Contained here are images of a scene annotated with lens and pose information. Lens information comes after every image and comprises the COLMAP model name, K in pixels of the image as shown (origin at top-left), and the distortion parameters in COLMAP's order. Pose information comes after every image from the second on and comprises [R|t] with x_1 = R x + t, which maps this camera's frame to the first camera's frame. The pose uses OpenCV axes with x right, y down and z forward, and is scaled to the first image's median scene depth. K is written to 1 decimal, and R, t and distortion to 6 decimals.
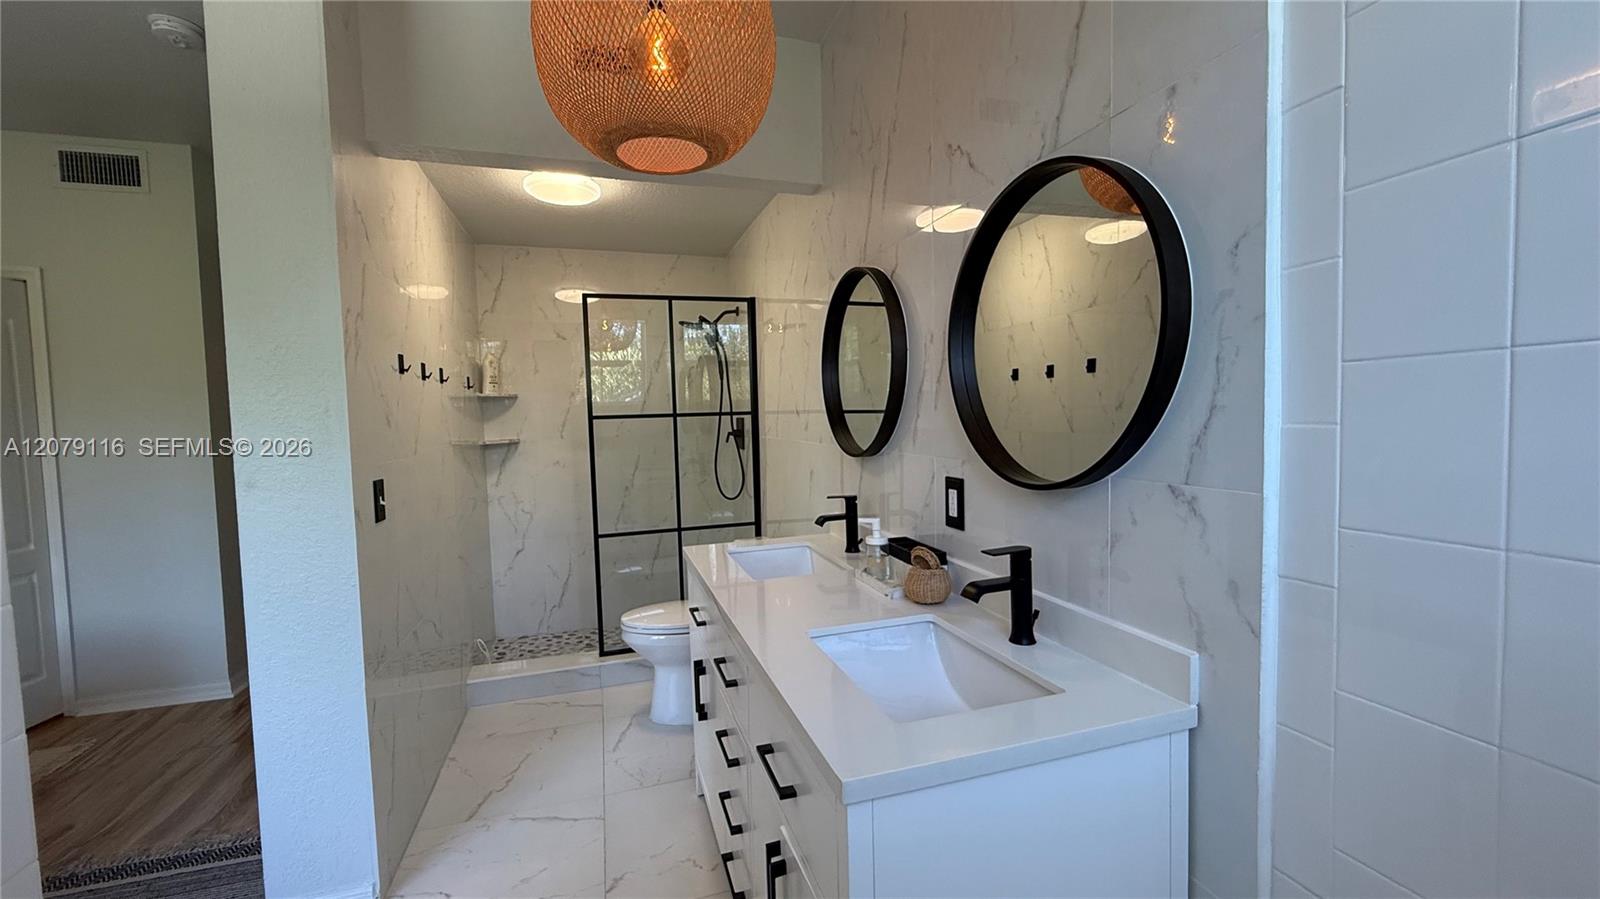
lens RADIAL K [[631.3, 0, 800.1], [0, 631.3, 448.6], [0, 0, 1]] dist [-0.001883, 0.000029]
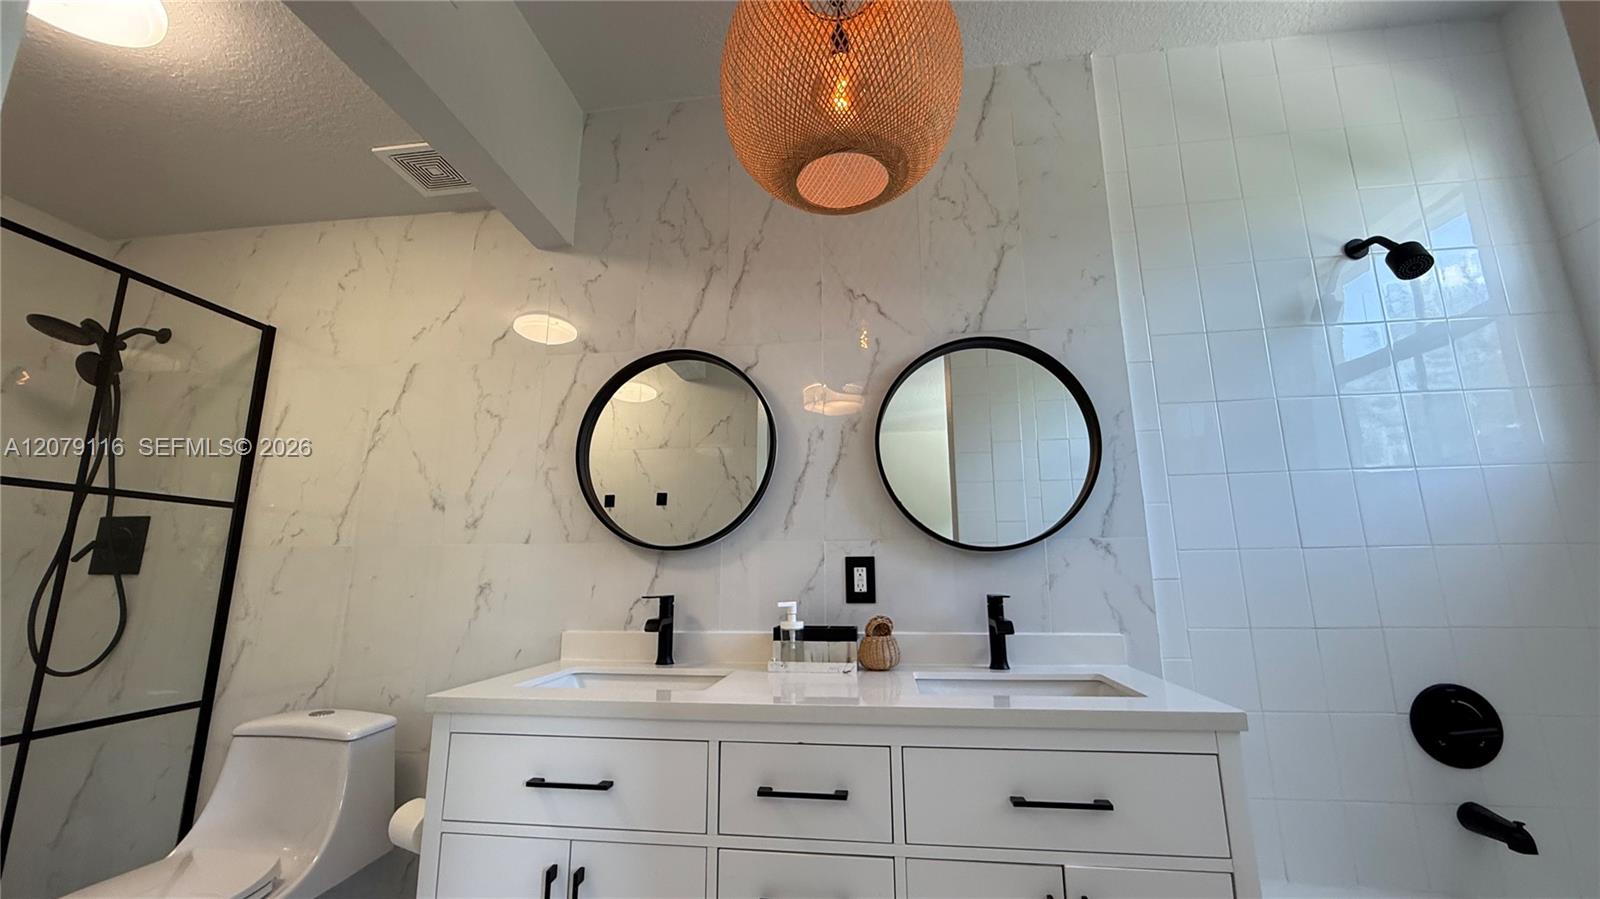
lens RADIAL K [[631.3, 0, 796.5], [0, 631.3, 450.8], [0, 0, 1]] dist [-0.001883, 0.000029]
pose [[0.440753, 0.202409, 0.874510, -0.847560], [0.040167, 0.968821, -0.244483, 0.136199], [-0.896729, 0.142883, 0.418881, 0.609294]]
